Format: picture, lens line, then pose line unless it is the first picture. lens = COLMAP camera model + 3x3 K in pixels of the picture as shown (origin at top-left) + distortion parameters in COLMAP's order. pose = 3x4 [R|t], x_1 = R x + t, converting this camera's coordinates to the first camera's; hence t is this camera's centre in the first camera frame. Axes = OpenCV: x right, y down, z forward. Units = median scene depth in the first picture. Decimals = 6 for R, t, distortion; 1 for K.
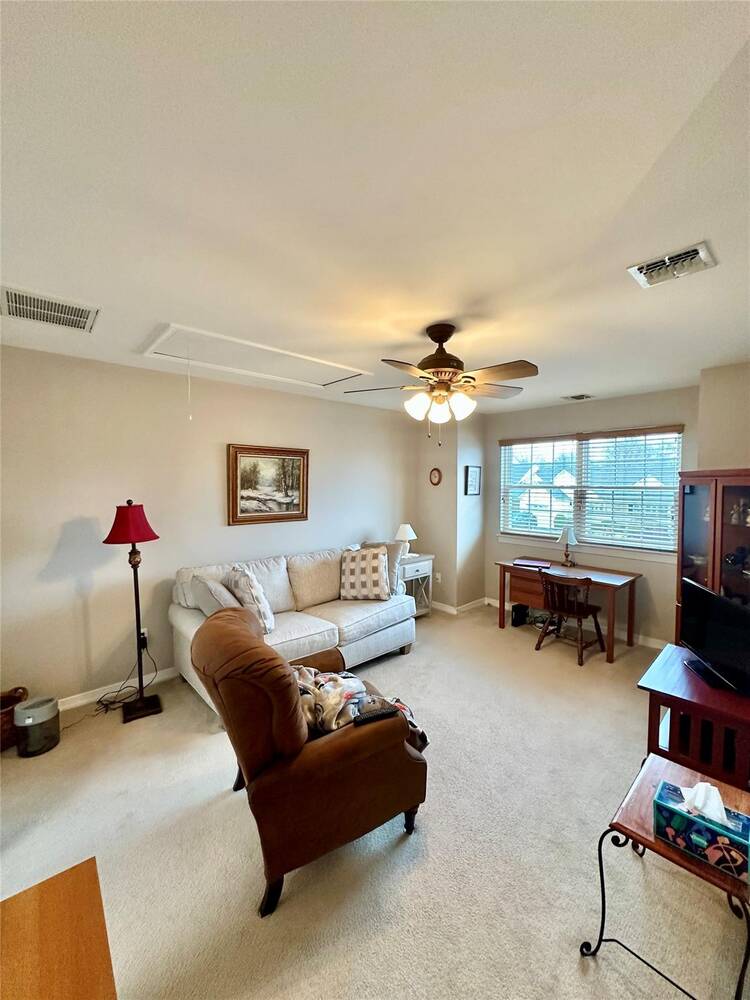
lens RADIAL K [[398.3, 0, 376.2], [0, 398.3, 500.0], [0, 0, 1]] dist [-0.000725, -0.000098]
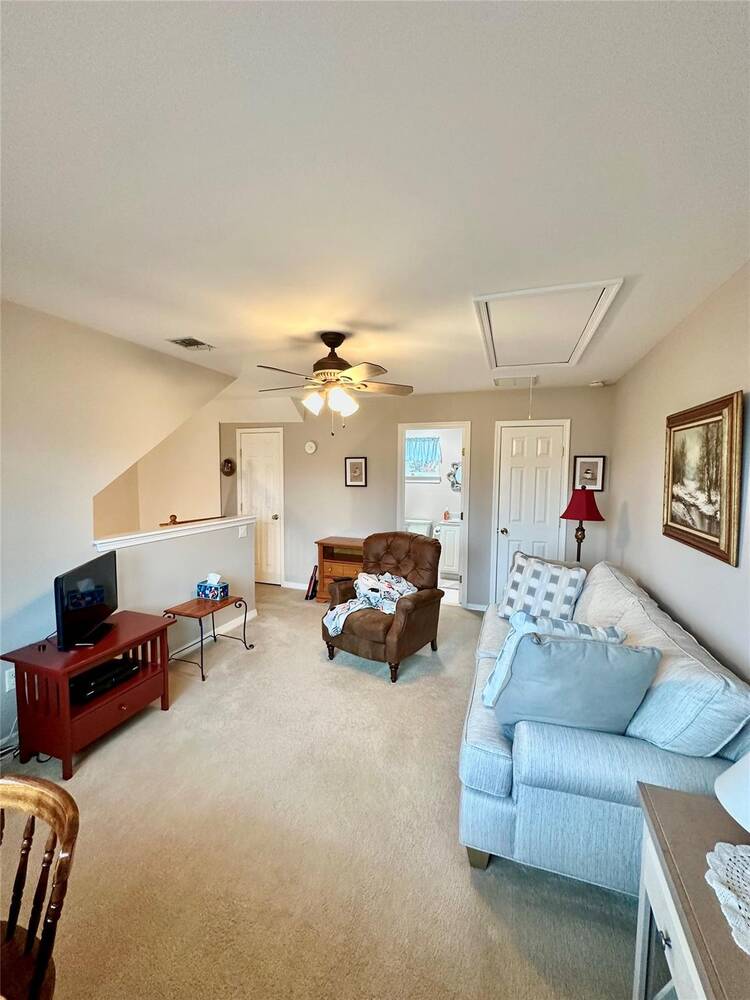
lens RADIAL K [[398.3, 0, 376.2], [0, 398.3, 500.0], [0, 0, 1]] dist [-0.000725, -0.000098]
pose [[-0.894064, 0.021168, -0.447439, 0.379009], [-0.036514, 0.992115, 0.119897, -0.060726], [0.446449, 0.123533, -0.886241, 1.396006]]
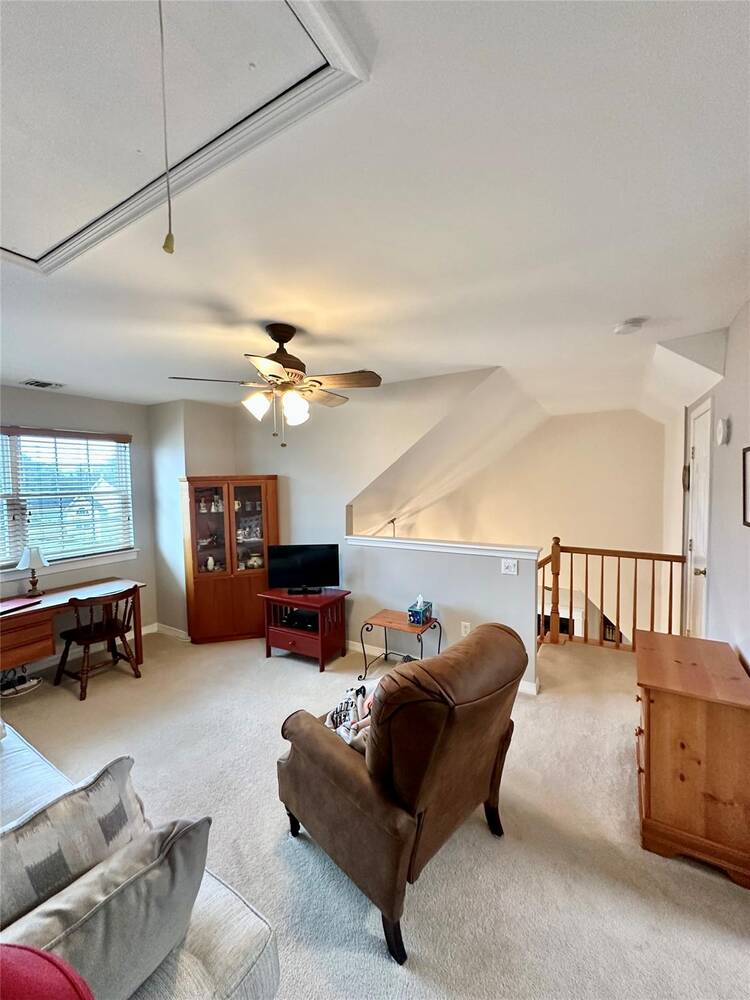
lens RADIAL K [[398.3, 0, 376.2], [0, 398.3, 500.0], [0, 0, 1]] dist [-0.000725, -0.000098]
pose [[-0.288768, -0.040721, 0.956533, -0.558629], [0.064542, 0.995994, 0.061885, -0.033468], [-0.955221, 0.079607, -0.284983, 0.705054]]
